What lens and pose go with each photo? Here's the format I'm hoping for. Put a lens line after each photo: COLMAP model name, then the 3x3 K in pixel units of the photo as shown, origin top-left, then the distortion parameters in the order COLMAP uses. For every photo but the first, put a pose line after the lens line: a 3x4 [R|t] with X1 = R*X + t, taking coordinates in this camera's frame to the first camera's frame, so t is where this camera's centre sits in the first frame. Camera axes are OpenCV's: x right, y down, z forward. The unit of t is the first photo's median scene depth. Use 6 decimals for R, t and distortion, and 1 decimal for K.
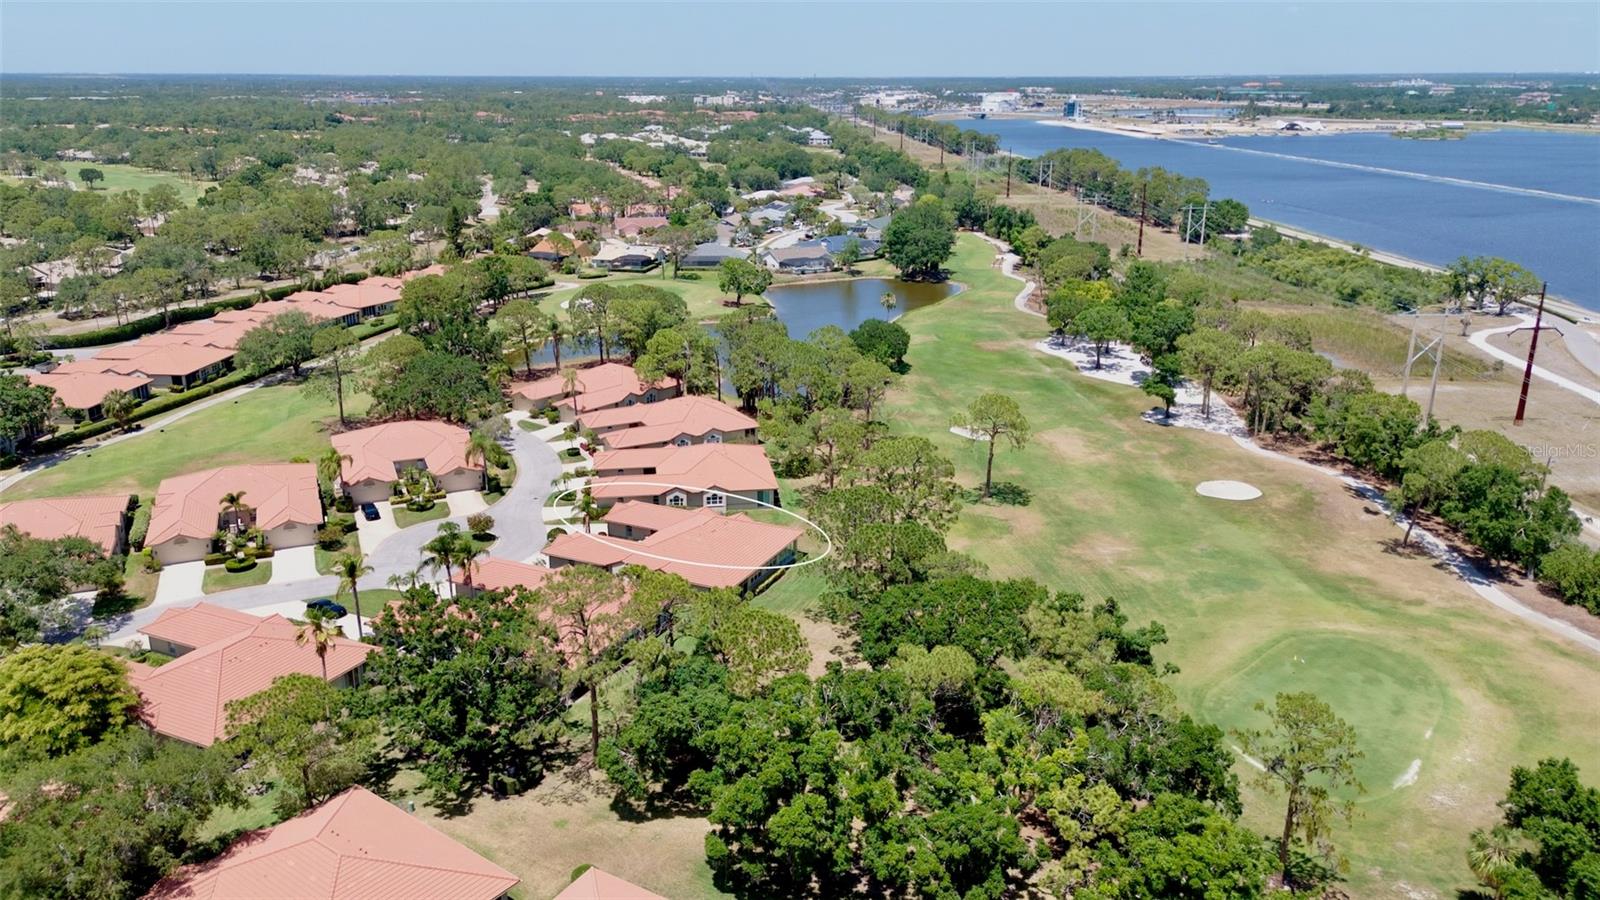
lens RADIAL K [[1183.6, 0, 806.0], [0, 1183.6, 447.6], [0, 0, 1]] dist [0.093384, -0.102681]
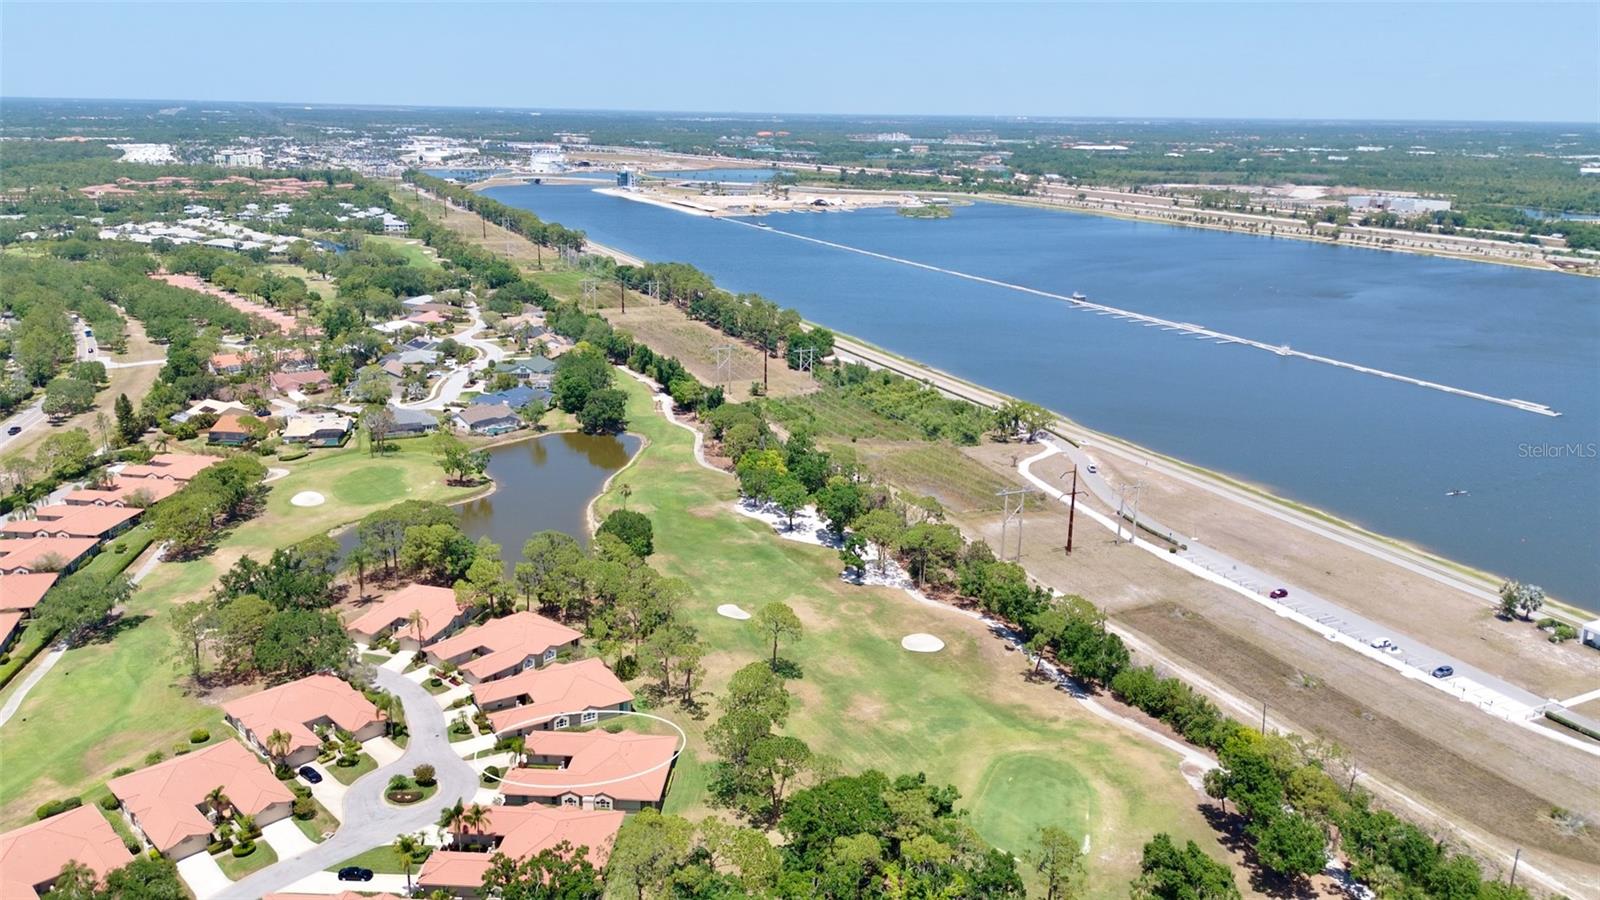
lens RADIAL K [[1183.6, 0, 806.0], [0, 1183.6, 447.6], [0, 0, 1]] dist [0.093384, -0.102681]
pose [[0.926344, -0.093112, 0.364988, -0.268309], [0.099308, 0.995055, 0.001805, -0.200729], [-0.363352, 0.034574, 0.931010, -0.300153]]
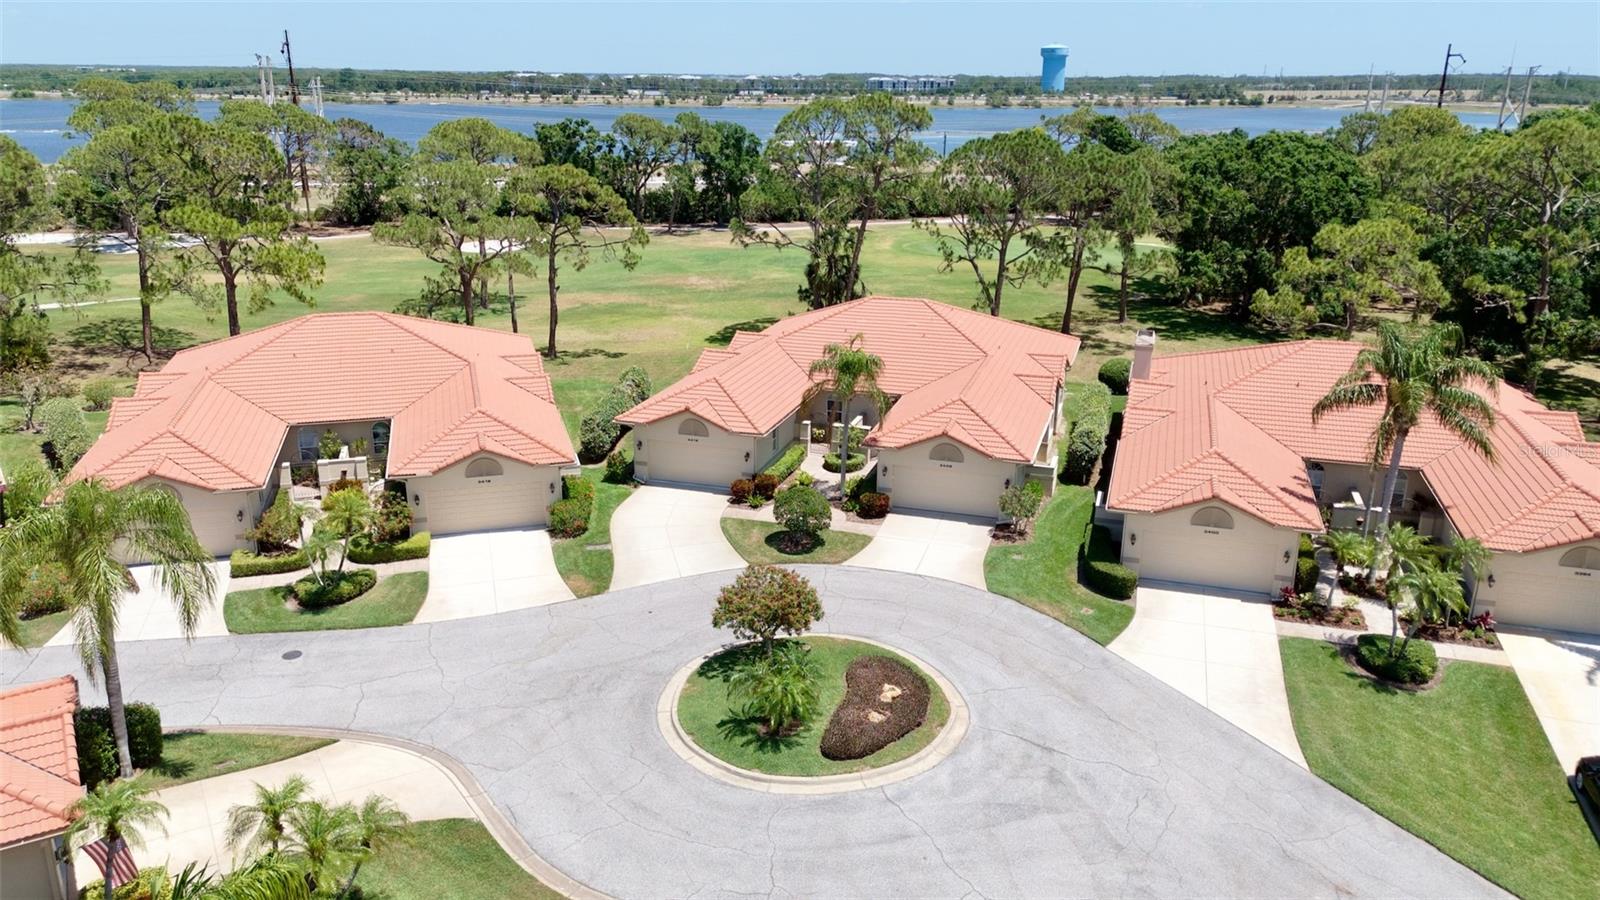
lens RADIAL K [[1165.1, 0, 806.7], [0, 1165.1, 451.6], [0, 0, 1]] dist [0.073389, -0.074082]
pose [[-0.164990, -0.297720, 0.940288, -0.401714], [0.284298, 0.898533, 0.334385, -0.037665], [-0.944432, 0.322493, -0.063608, 0.807964]]
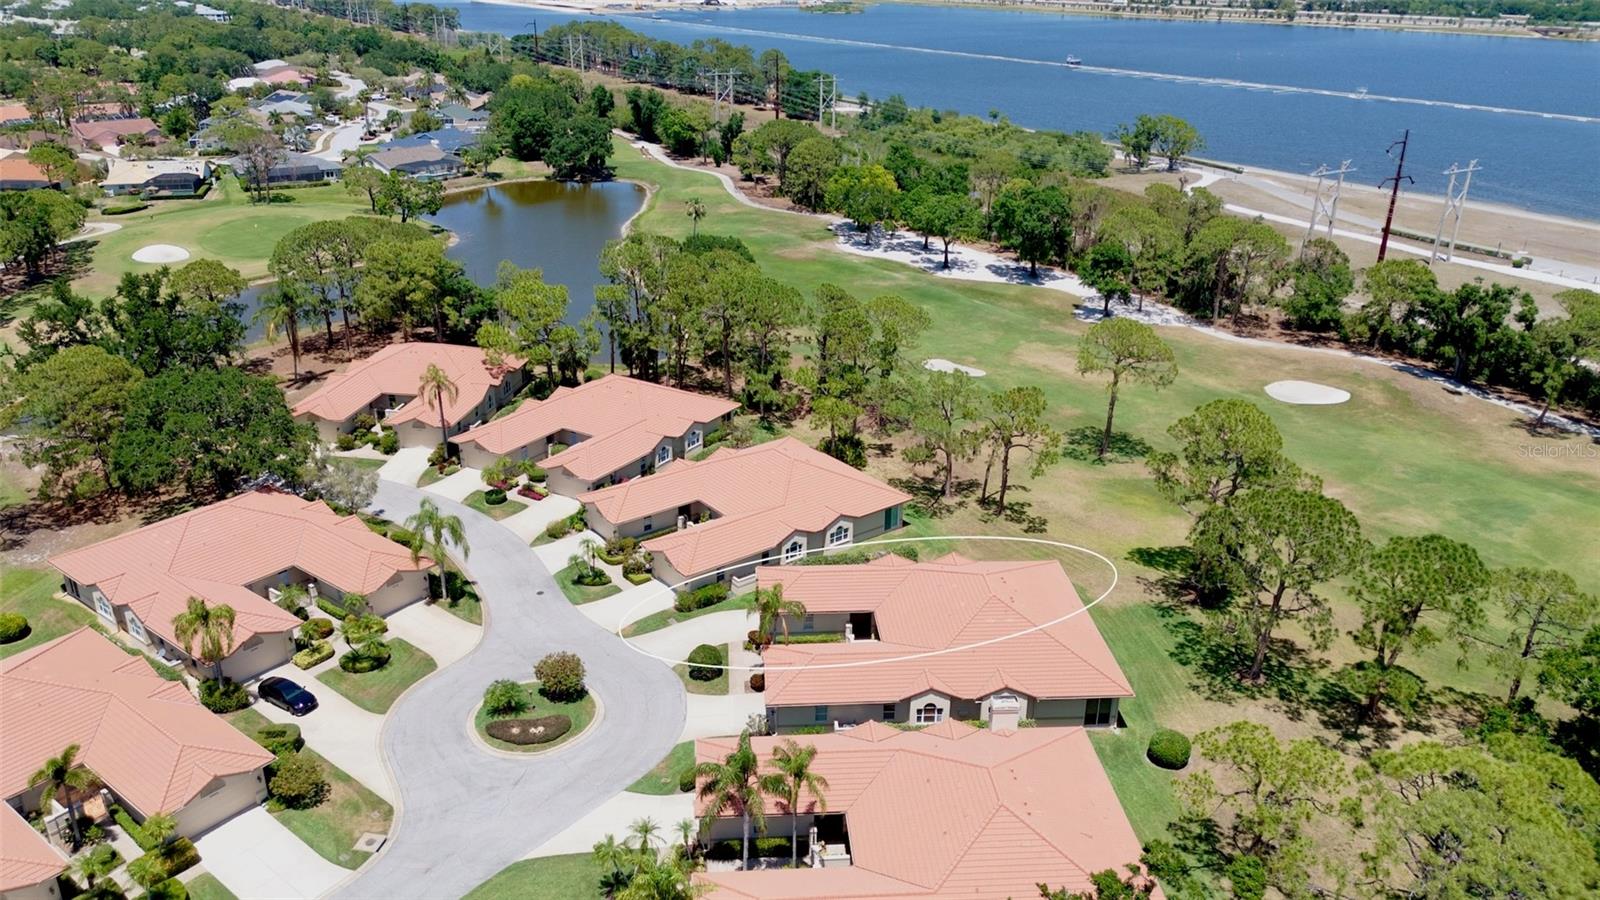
lens RADIAL K [[1165.1, 0, 806.7], [0, 1165.1, 451.6], [0, 0, 1]] dist [0.073389, -0.074082]
pose [[0.867459, -0.186475, 0.461239, -0.331372], [0.139887, 0.981117, 0.133569, -0.079012], [-0.477437, -0.051344, 0.877165, 0.371683]]
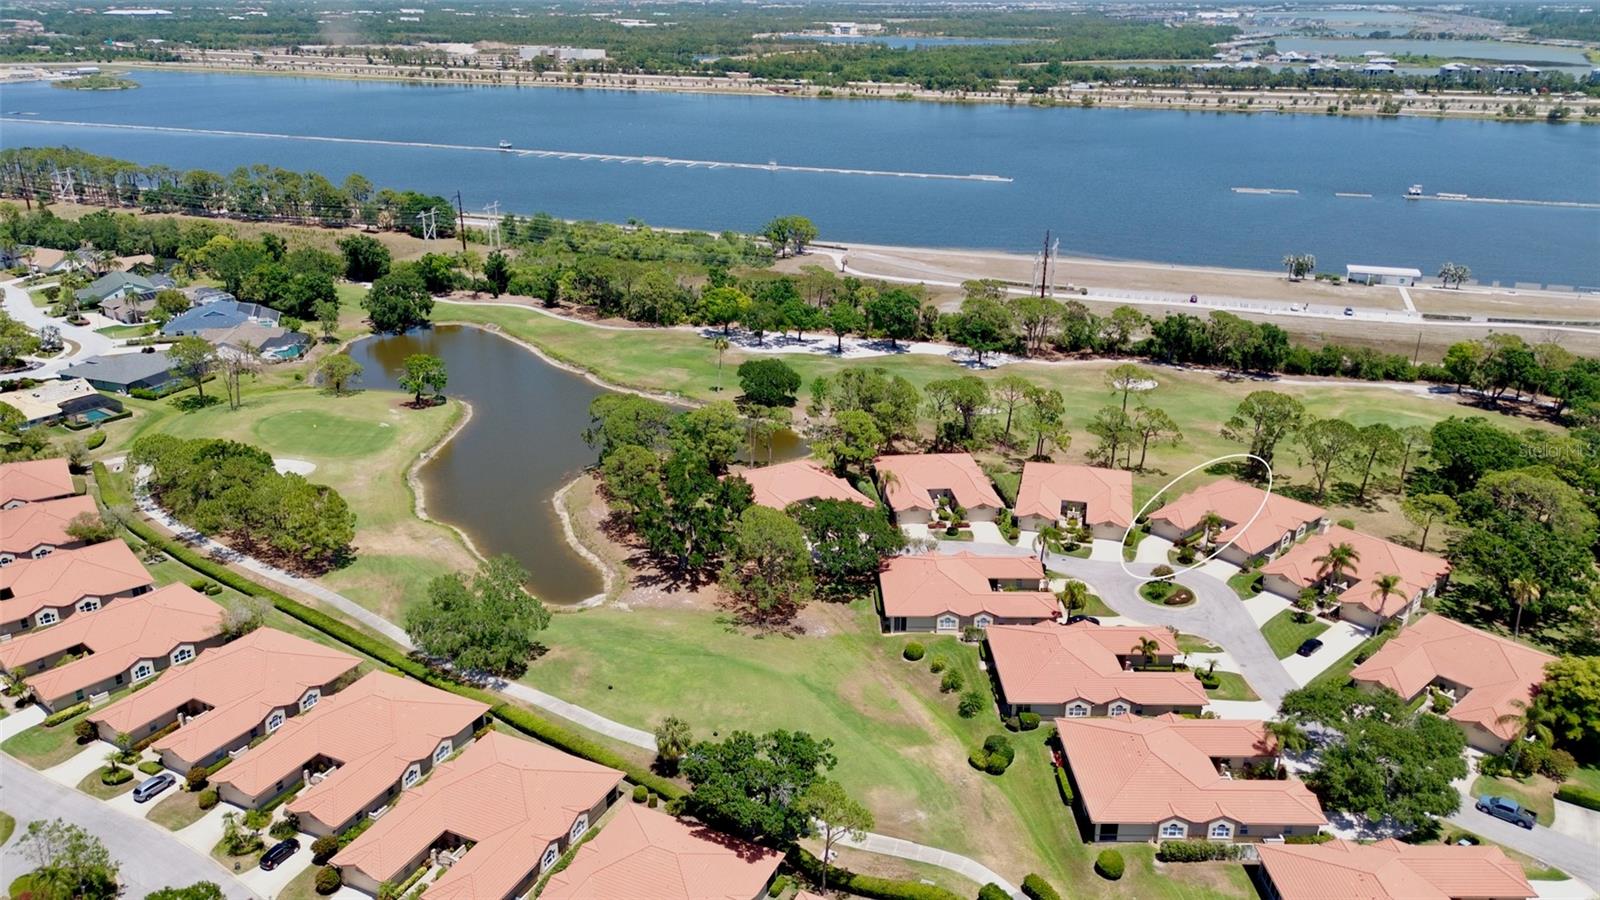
lens RADIAL K [[1183.6, 0, 806.0], [0, 1183.6, 447.6], [0, 0, 1]] dist [0.093384, -0.102681]
pose [[0.365858, -0.330339, 0.870072, -1.152740], [0.268759, 0.932557, 0.241052, -0.362652], [-0.891020, 0.145649, 0.429964, 0.633274]]
